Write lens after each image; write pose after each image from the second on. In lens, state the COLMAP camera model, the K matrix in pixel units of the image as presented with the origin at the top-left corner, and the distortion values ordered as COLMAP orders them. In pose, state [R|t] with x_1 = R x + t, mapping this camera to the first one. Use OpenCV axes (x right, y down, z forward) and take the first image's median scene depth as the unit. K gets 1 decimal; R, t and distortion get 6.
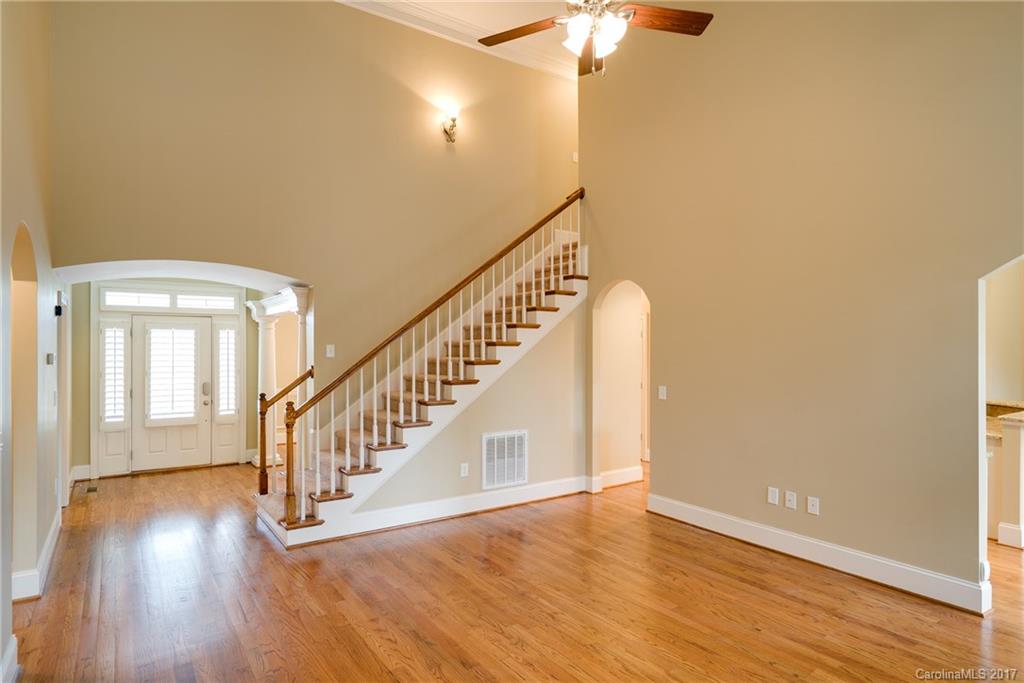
lens RADIAL K [[578.7, 0, 512.0], [0, 578.7, 341.5], [0, 0, 1]] dist [0.000250, -0.000234]
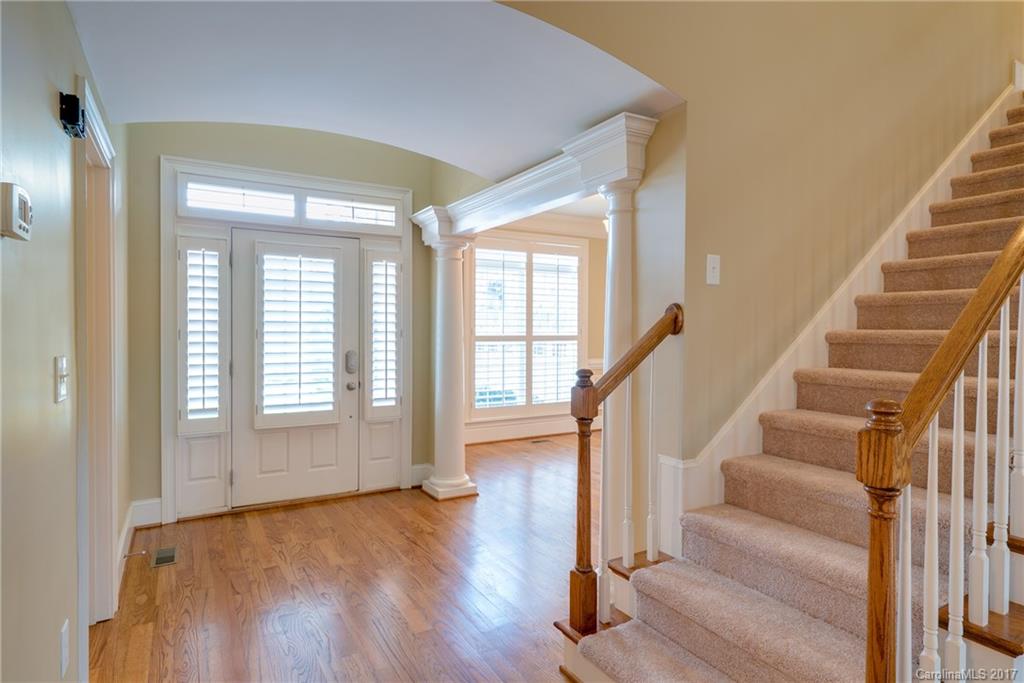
lens RADIAL K [[567.3, 0, 514.6], [0, 567.3, 329.9], [0, 0, 1]] dist [0.002878, 0.000526]
pose [[0.997599, 0.001629, -0.069230, -0.341212], [-0.000965, 0.999953, 0.009616, 0.045780], [0.069242, -0.009526, 0.997554, 0.464574]]
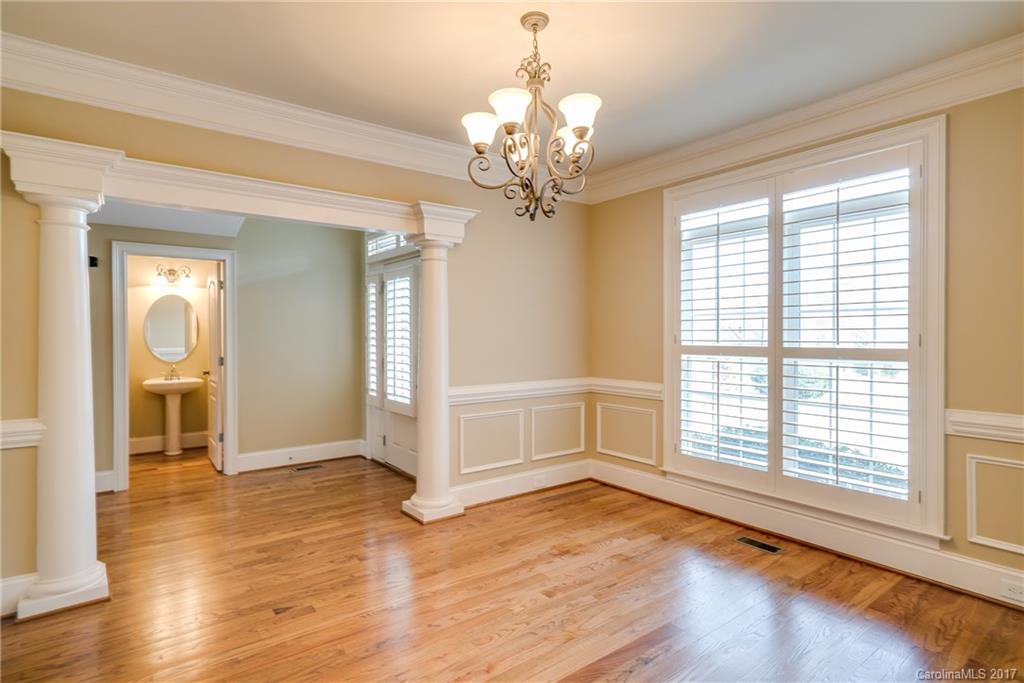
lens RADIAL K [[528.2, 0, 512.0], [0, 528.2, 341.5], [0, 0, 1]] dist [0.000933, 0.000014]
pose [[0.049013, 0.007798, -0.998768, 0.074270], [0.006241, 0.999948, 0.008114, 0.053411], [0.998779, -0.006631, 0.048961, 1.124886]]
